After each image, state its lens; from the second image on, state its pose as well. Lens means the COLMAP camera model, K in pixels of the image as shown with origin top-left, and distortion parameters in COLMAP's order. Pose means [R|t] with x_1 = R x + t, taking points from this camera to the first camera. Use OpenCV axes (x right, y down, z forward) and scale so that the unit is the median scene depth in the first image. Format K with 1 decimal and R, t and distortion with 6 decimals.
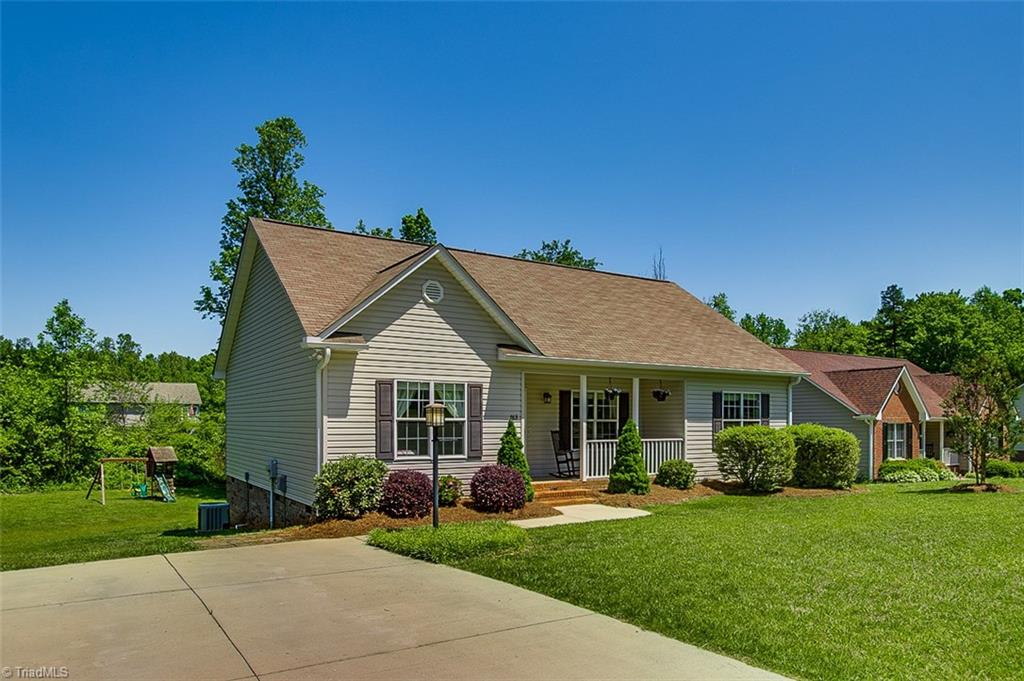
lens RADIAL K [[671.2, 0, 512.0], [0, 671.2, 340.5], [0, 0, 1]] dist [-0.002932, -0.001041]
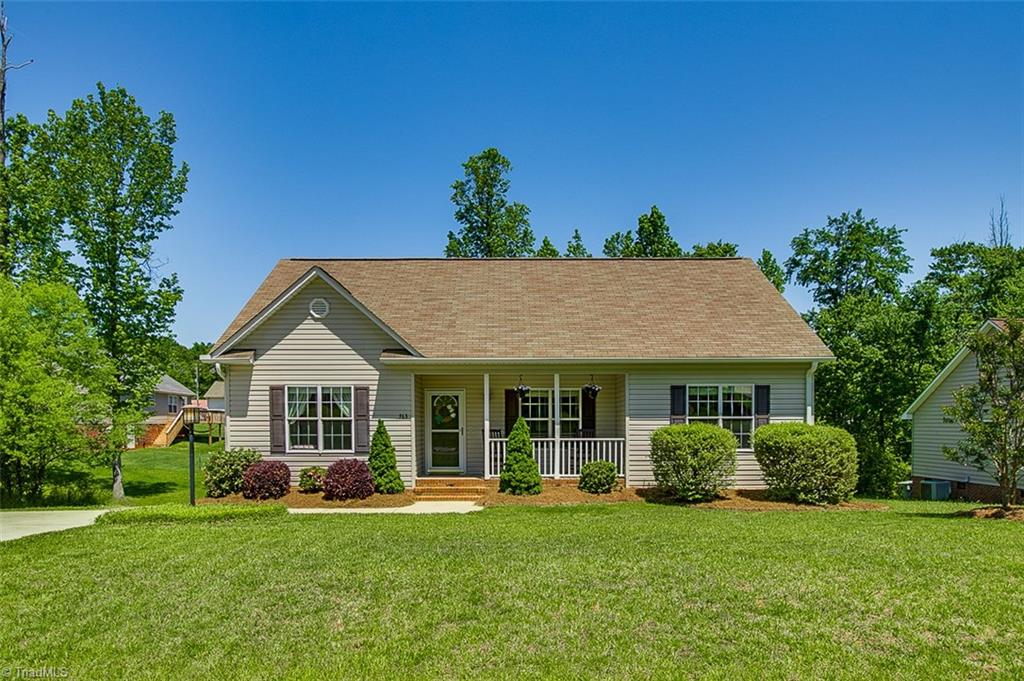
lens RADIAL K [[680.2, 0, 512.0], [0, 680.2, 340.5], [0, 0, 1]] dist [-0.010238, -0.001278]
pose [[0.847536, -0.069540, -0.526163, 0.725463], [0.067126, 0.997463, -0.023704, 0.030825], [0.526477, -0.015229, 0.850053, 0.168349]]
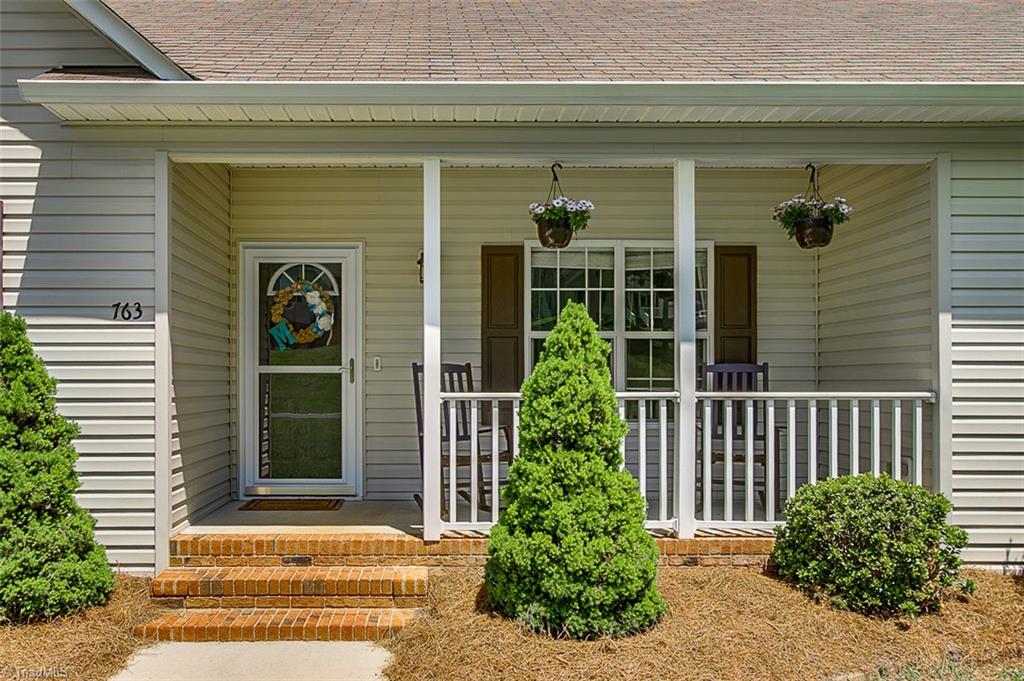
lens RADIAL K [[752.3, 0, 442.3], [0, 752.3, 342.0], [0, 0, 1]] dist [-0.008153, -0.002584]
pose [[0.849060, -0.030094, -0.527439, 0.291262], [0.064530, 0.996808, 0.047005, 0.120882], [0.524341, -0.073946, 0.848291, 0.786918]]
